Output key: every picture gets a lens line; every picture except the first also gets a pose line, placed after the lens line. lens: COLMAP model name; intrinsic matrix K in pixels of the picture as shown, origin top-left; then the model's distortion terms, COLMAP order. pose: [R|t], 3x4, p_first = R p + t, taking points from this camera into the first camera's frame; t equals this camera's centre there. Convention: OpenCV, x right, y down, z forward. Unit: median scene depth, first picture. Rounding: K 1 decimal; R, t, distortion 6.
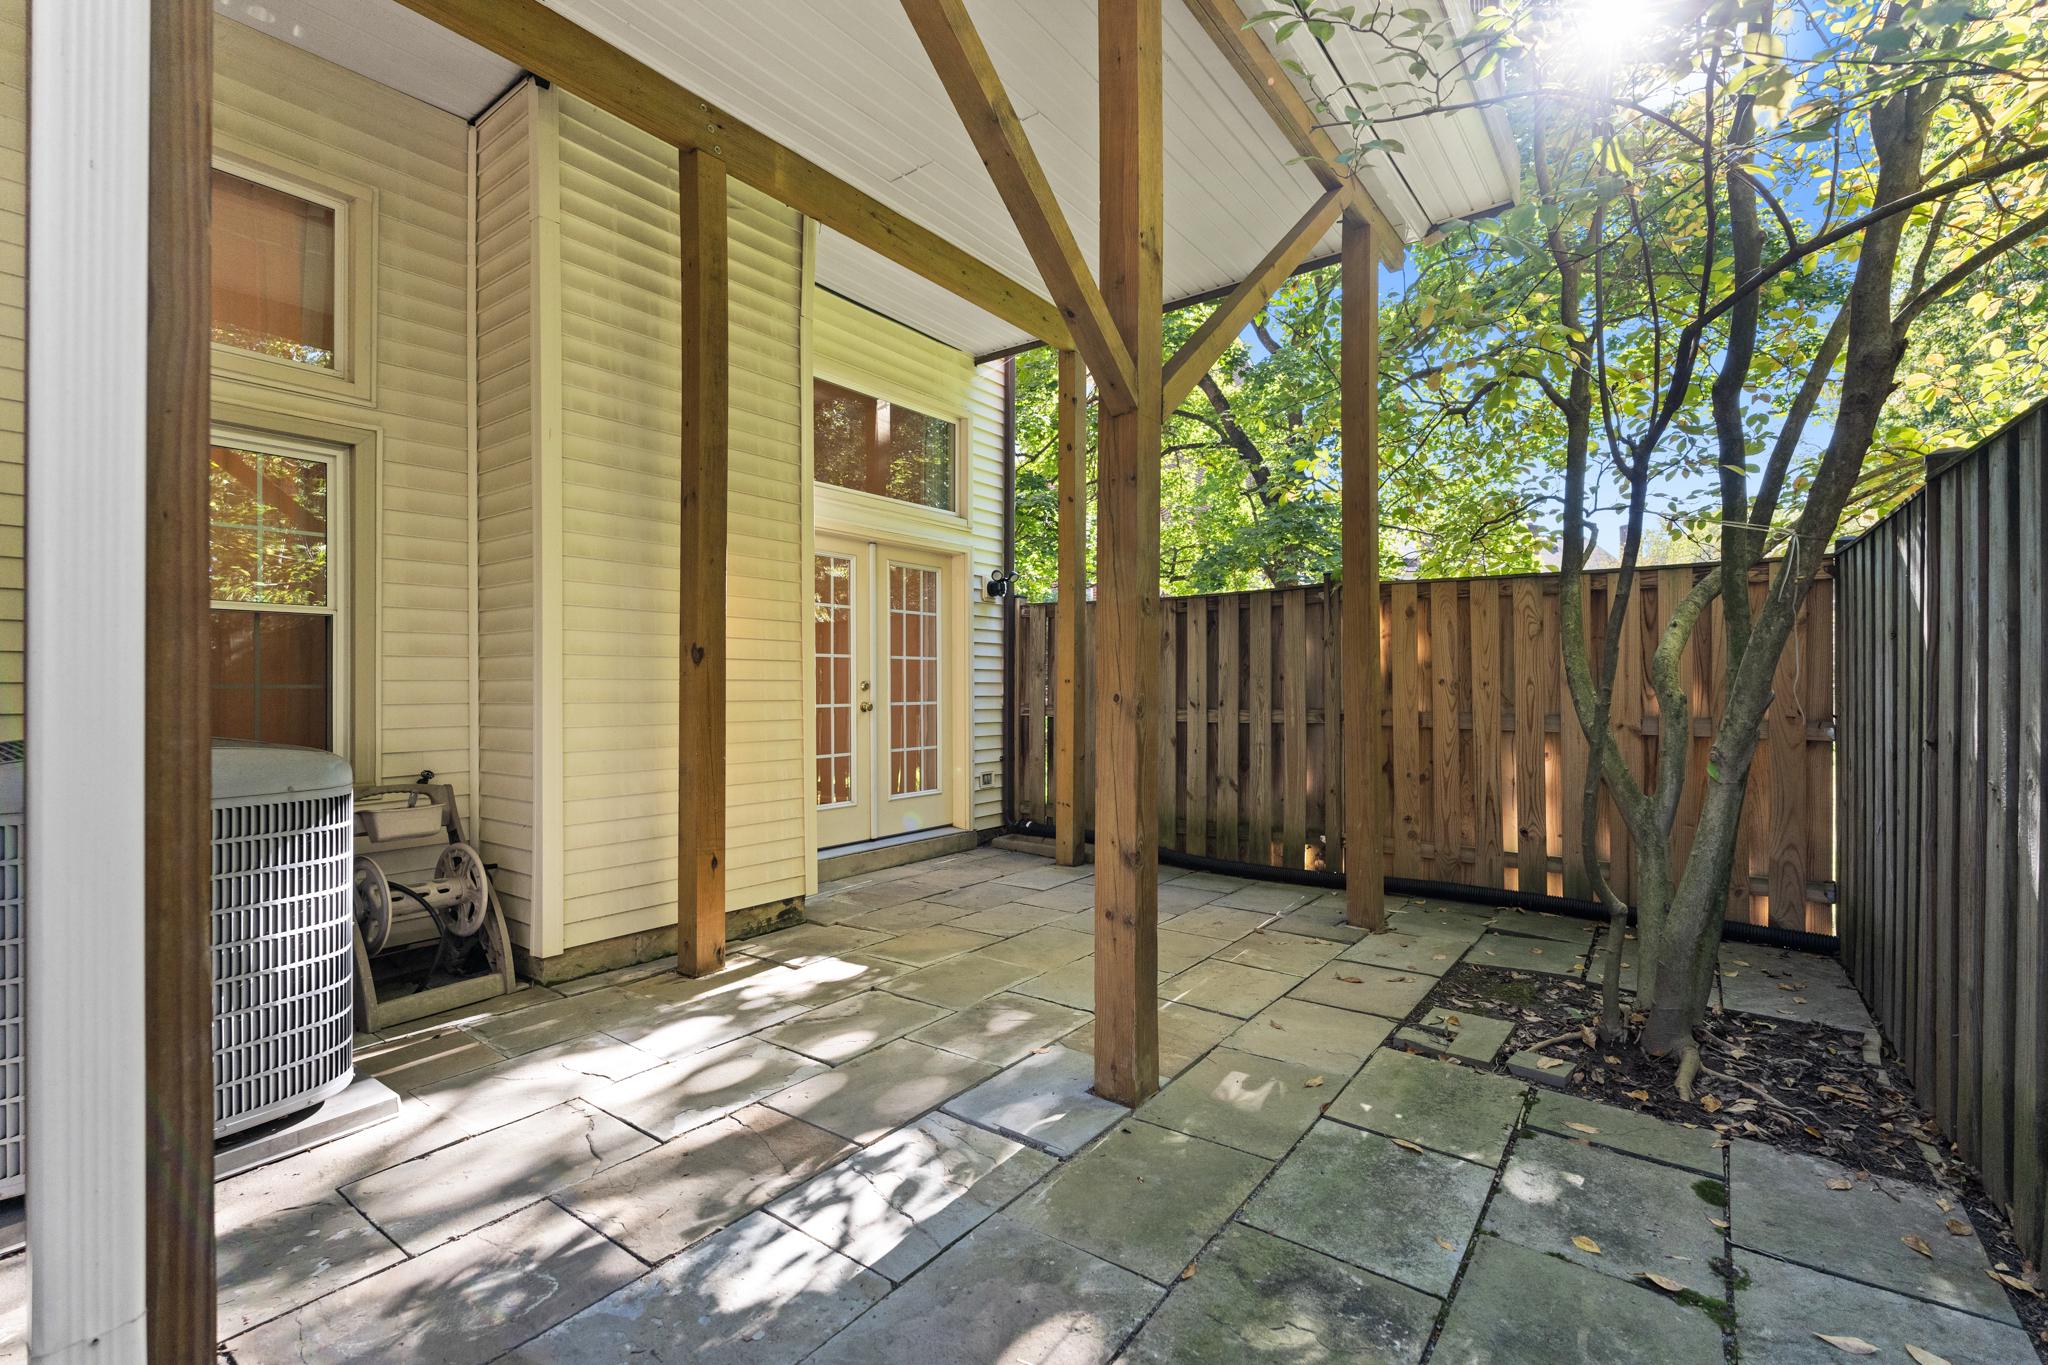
lens RADIAL K [[909.1, 0, 1022.0], [0, 909.1, 685.7], [0, 0, 1]] dist [-0.000370, 0.000392]
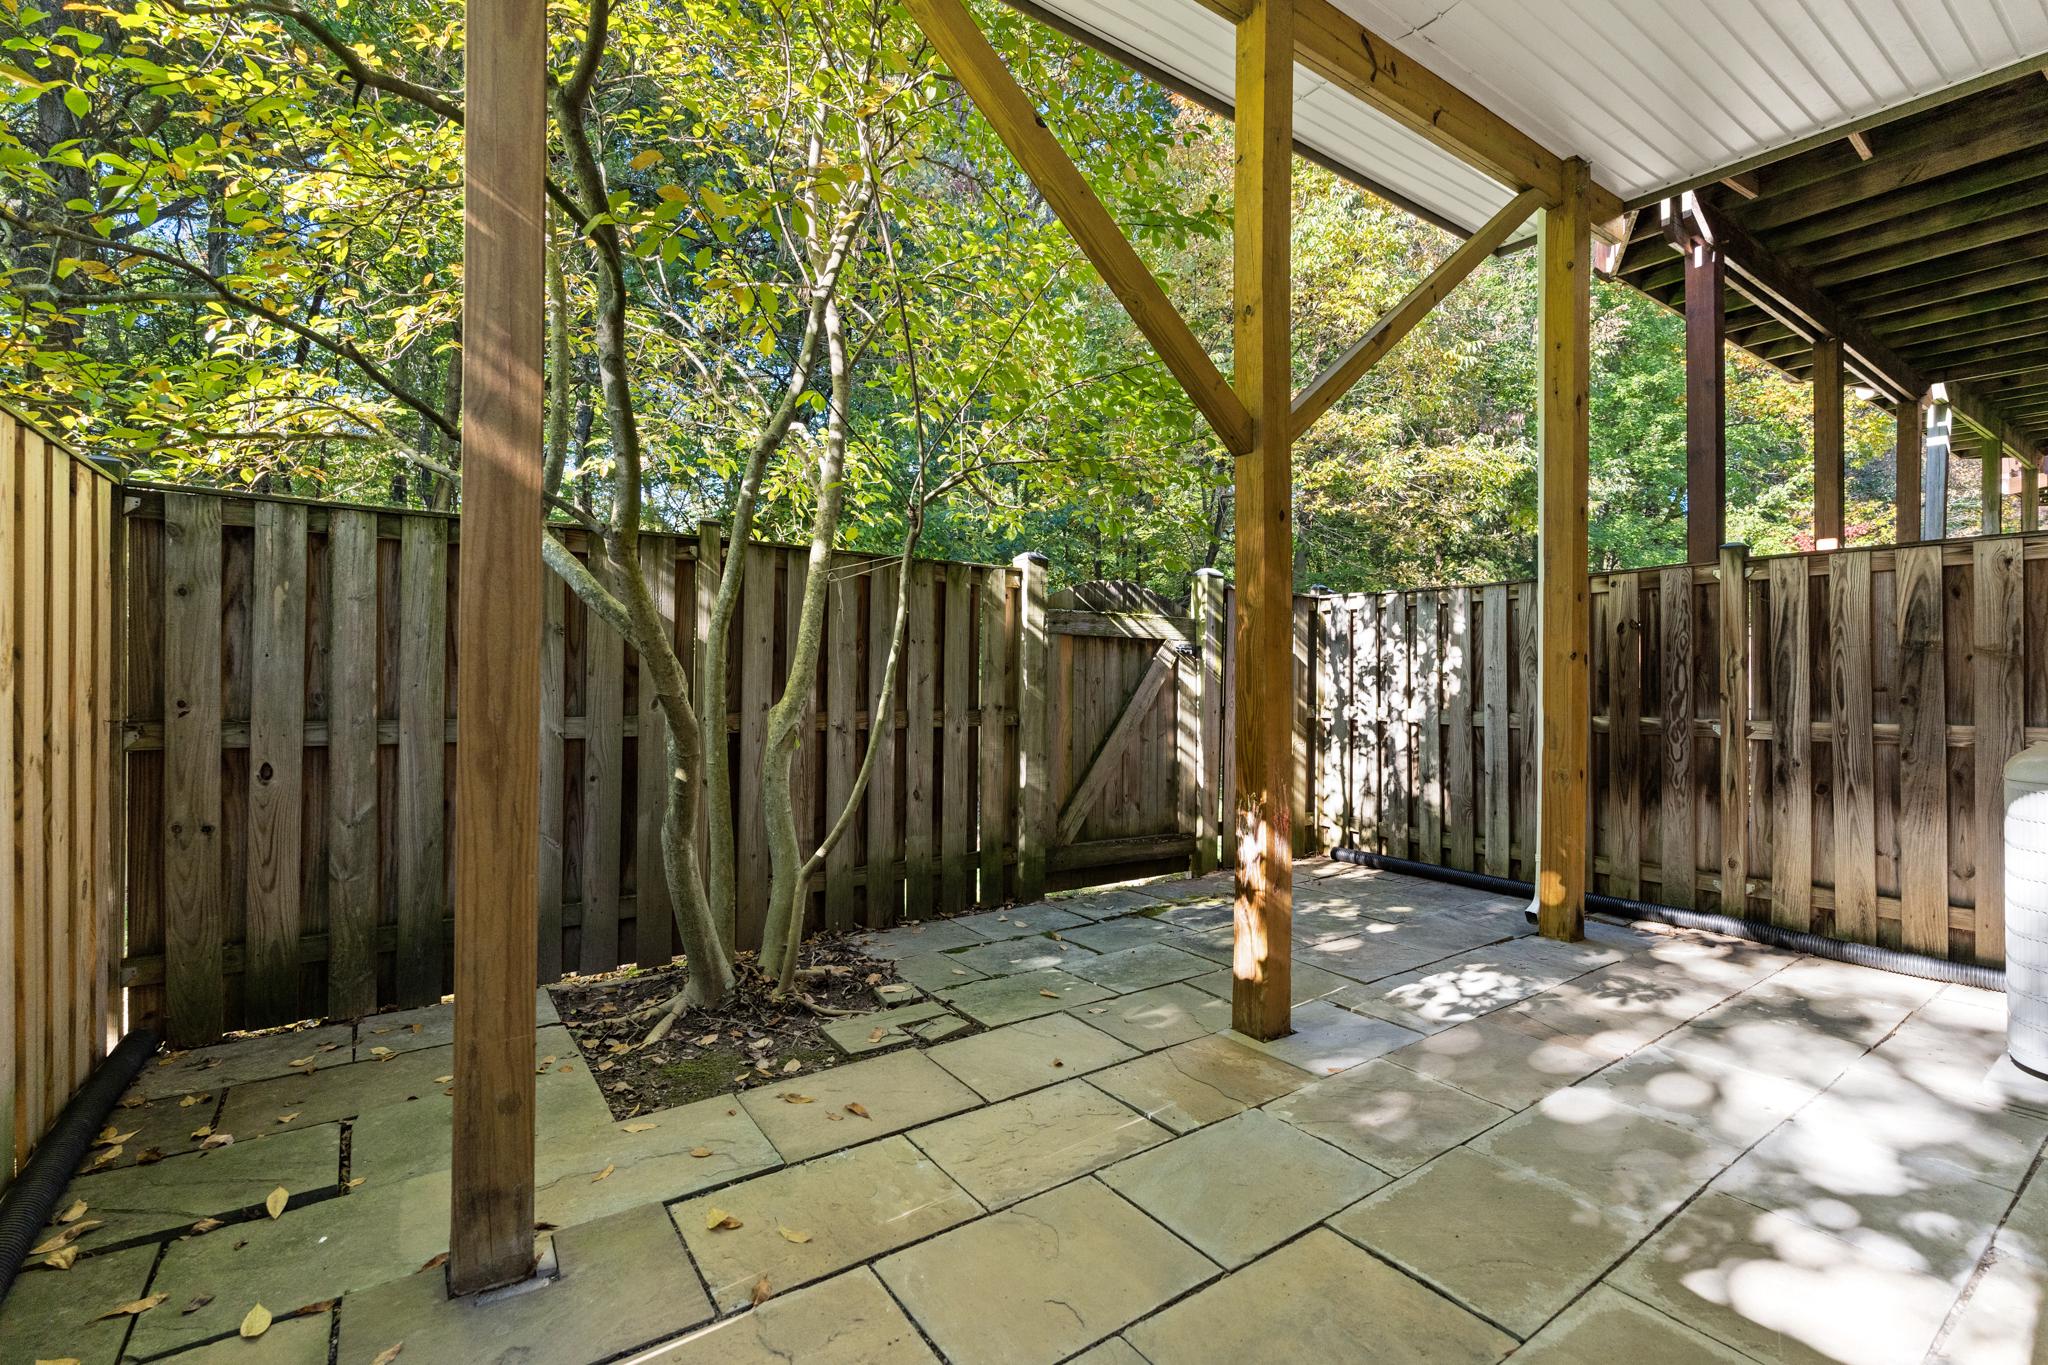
lens RADIAL K [[909.1, 0, 1025.6], [0, 909.1, 672.6], [0, 0, 1]] dist [-0.000370, 0.000392]
pose [[-0.948945, -0.011614, 0.315226, 0.044889], [-0.013216, 0.999908, -0.002946, -0.005326], [-0.315163, -0.006962, -0.949012, 2.574908]]
